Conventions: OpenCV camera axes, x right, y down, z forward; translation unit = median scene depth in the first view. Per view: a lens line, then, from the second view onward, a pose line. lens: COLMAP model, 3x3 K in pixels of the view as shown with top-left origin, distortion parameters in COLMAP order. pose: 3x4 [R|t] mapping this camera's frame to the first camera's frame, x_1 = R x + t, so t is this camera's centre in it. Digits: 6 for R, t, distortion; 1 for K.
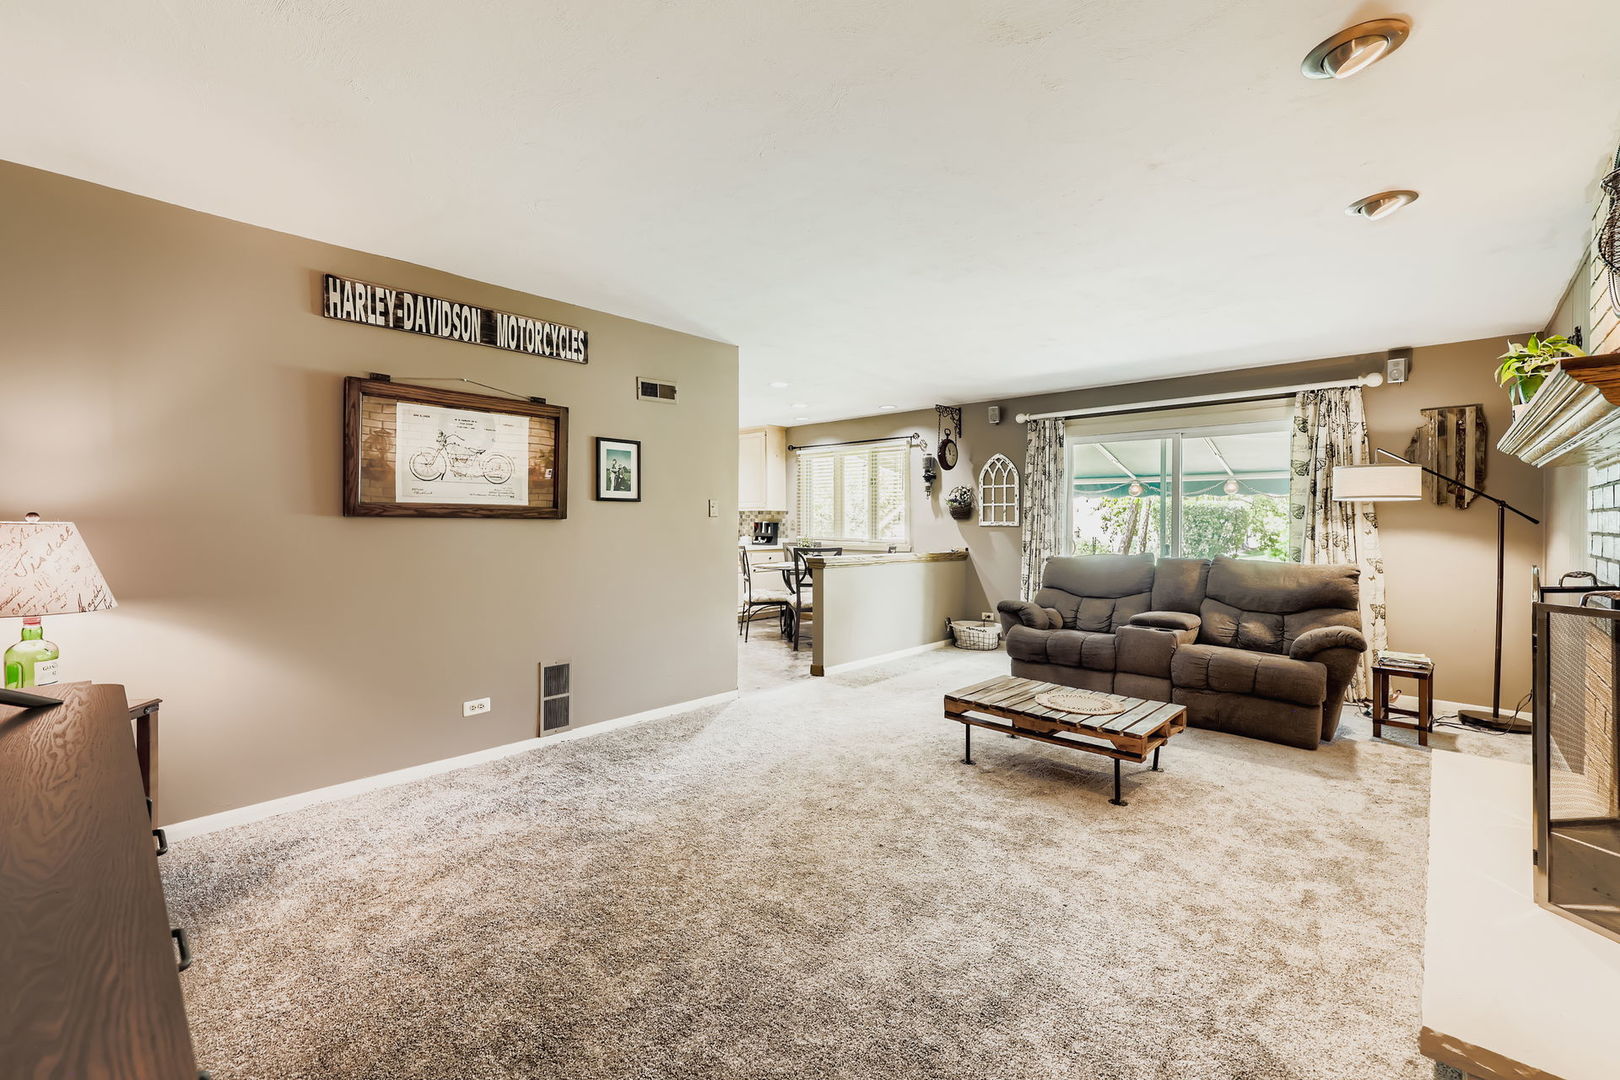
lens RADIAL K [[692.7, 0, 820.6], [0, 692.7, 528.7], [0, 0, 1]] dist [0.011064, -0.002909]
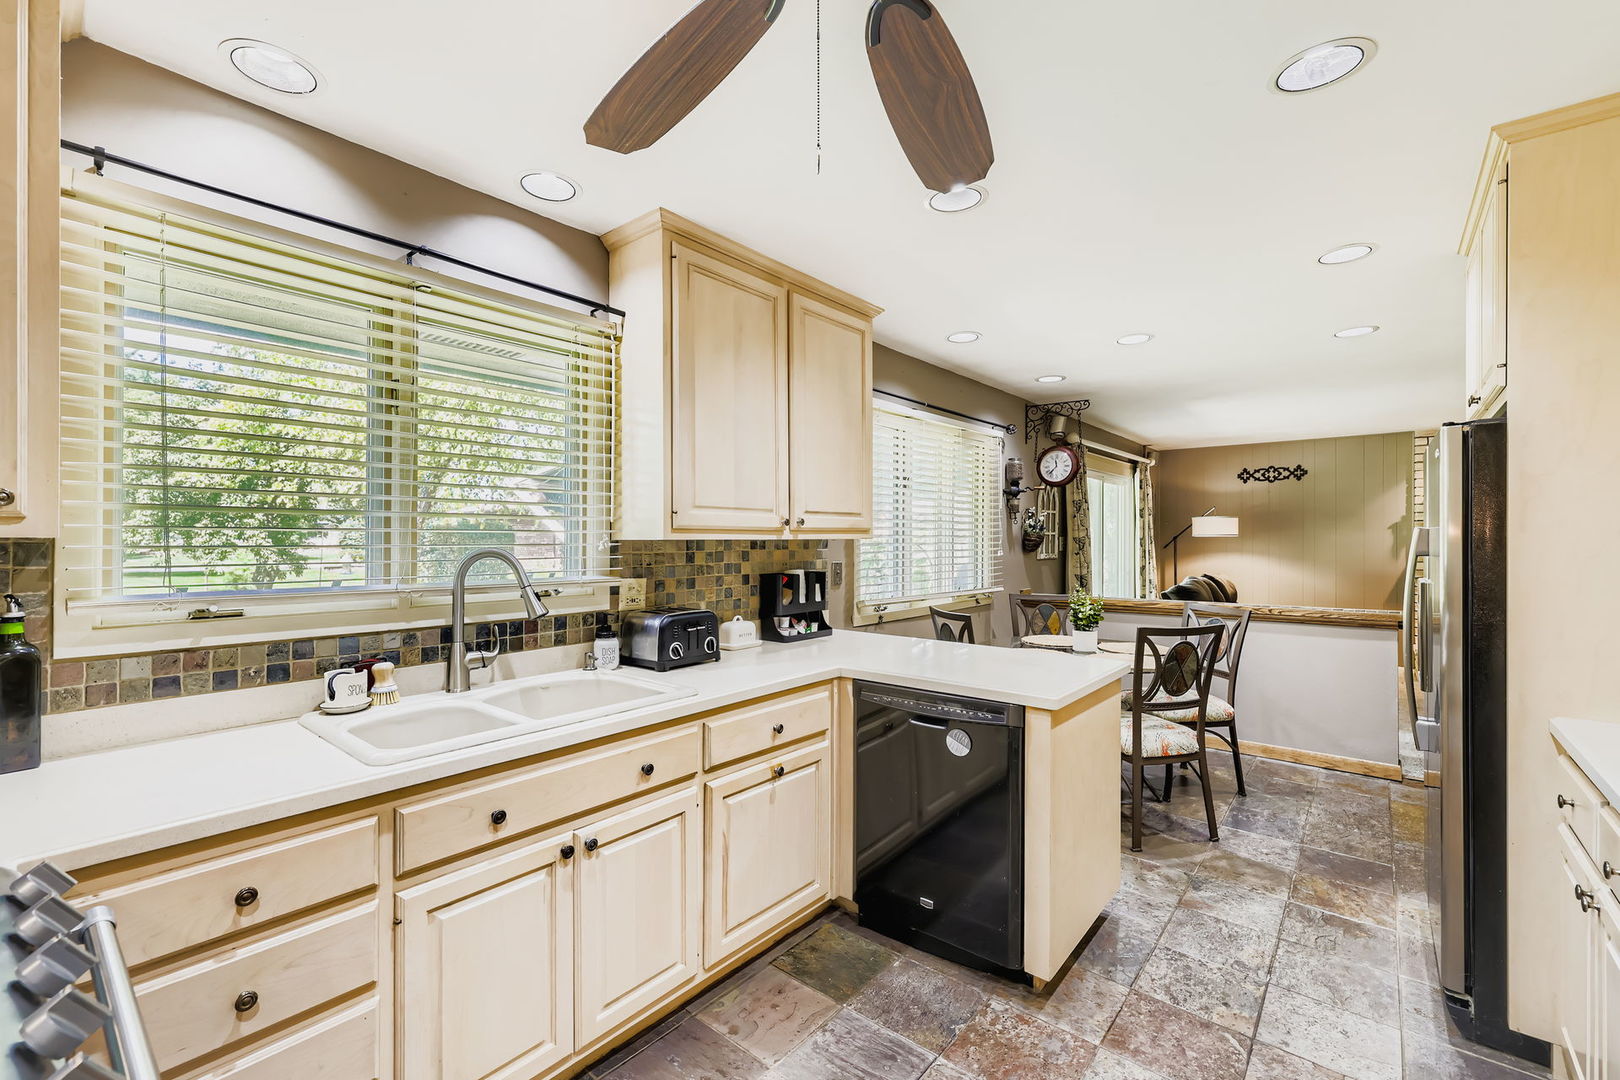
lens RADIAL K [[692.7, 0, 808.6], [0, 692.7, 533.6], [0, 0, 1]] dist [0.011064, -0.002909]
pose [[-0.044858, 0.003552, 0.998987, -0.946174], [0.016082, 0.999867, -0.002833, -0.060741], [-0.998864, 0.015938, -0.044909, 2.198593]]
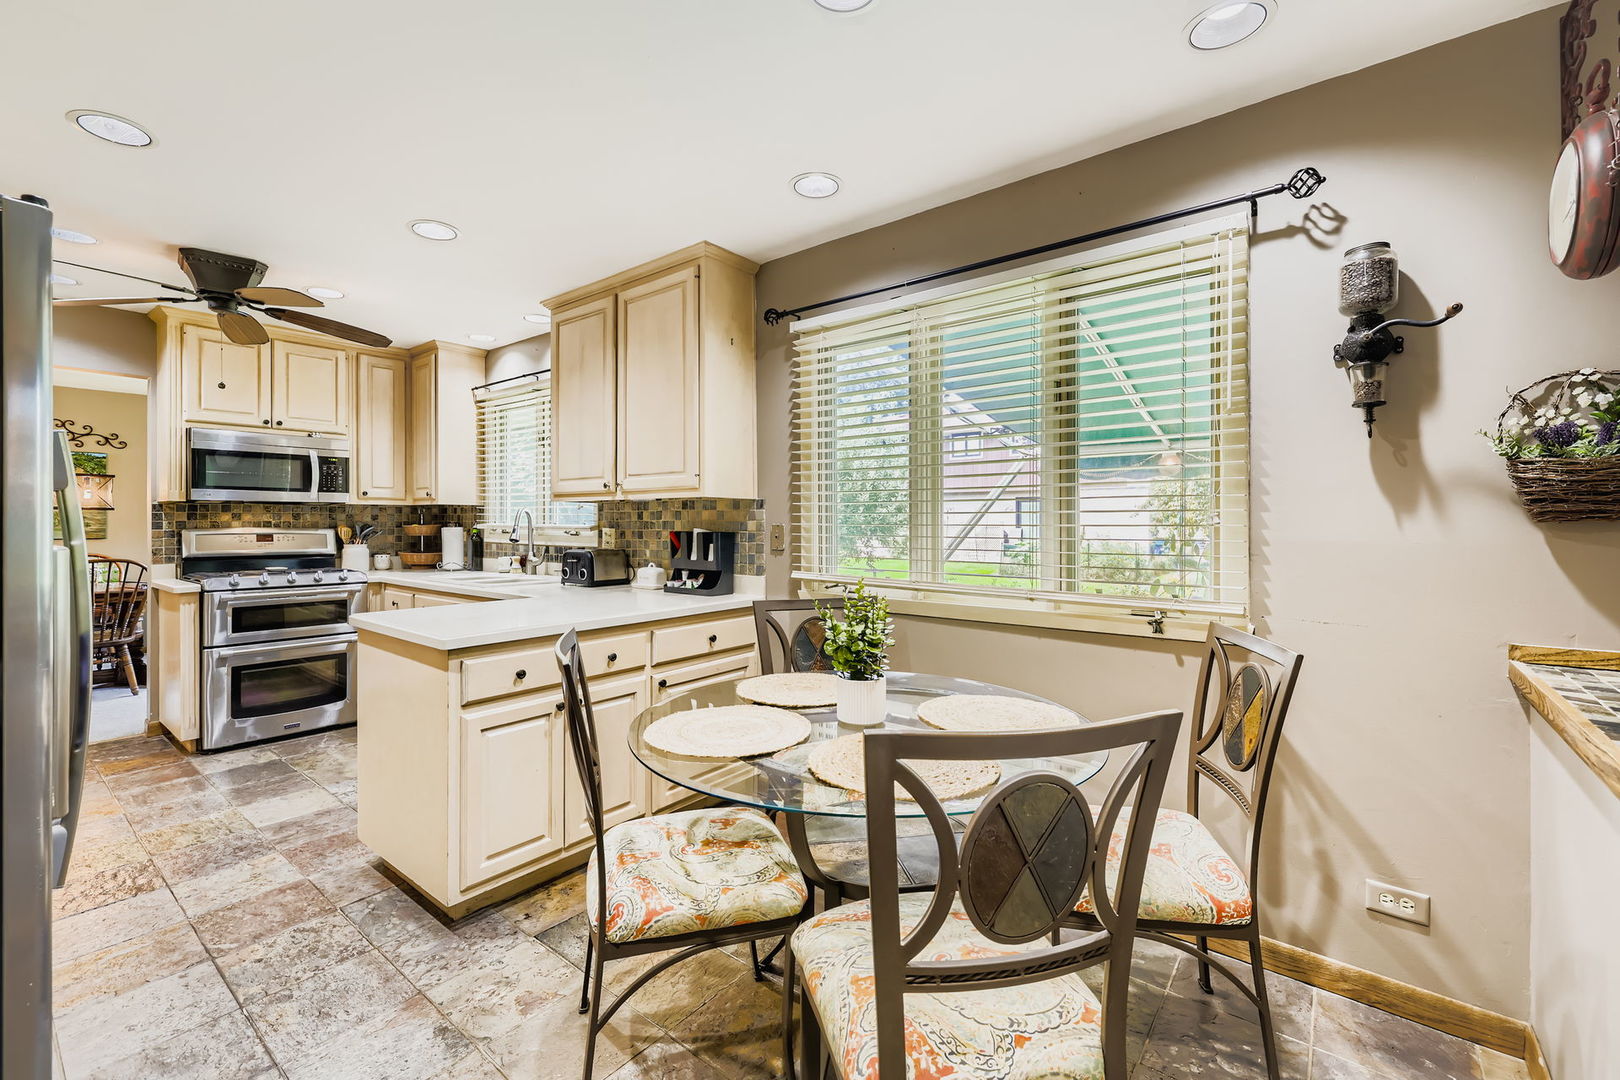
lens RADIAL K [[692.7, 0, 809.9], [0, 692.7, 524.1], [0, 0, 1]] dist [0.011064, -0.002909]
pose [[0.998354, -0.001980, 0.057316, -0.091810], [0.002657, 0.999928, -0.011737, -0.018279], [-0.057288, 0.011870, 0.998287, 1.359718]]
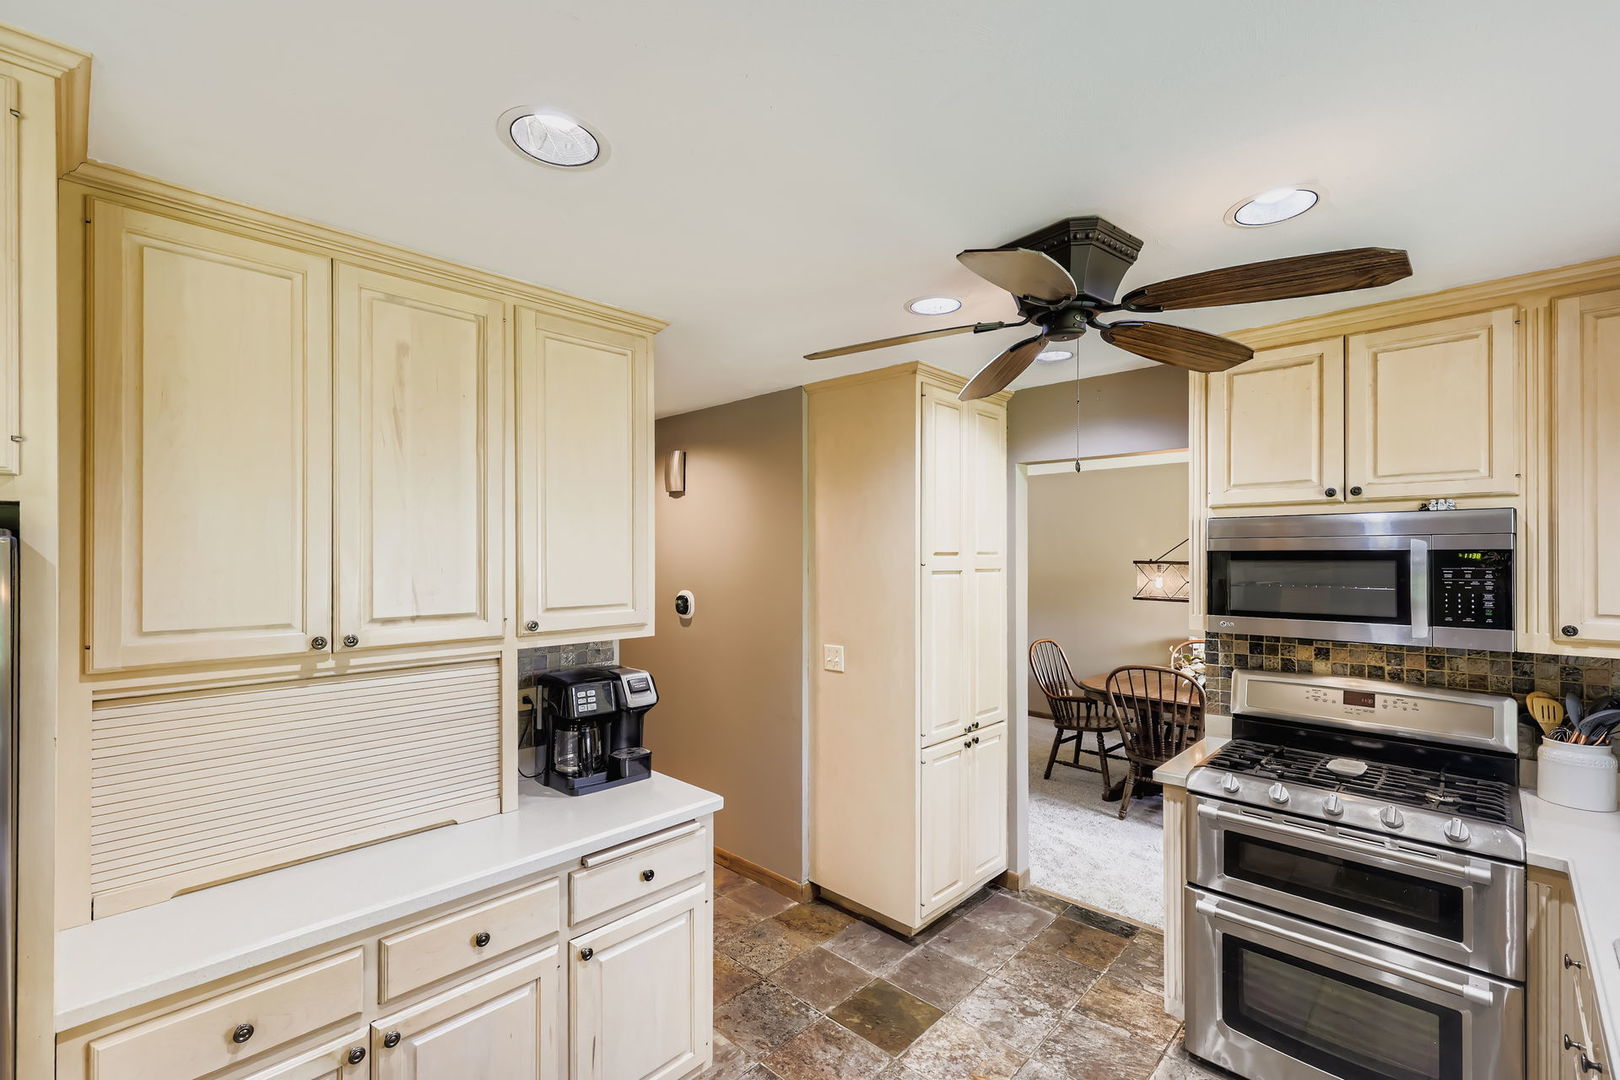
lens RADIAL K [[692.7, 0, 798.4], [0, 692.7, 556.7], [0, 0, 1]] dist [0.011064, -0.002909]
pose [[-0.046639, -0.002437, -0.998909, -0.254460], [-0.010784, 0.999940, -0.001936, -0.124925], [0.998854, 0.010682, -0.046663, 2.023576]]
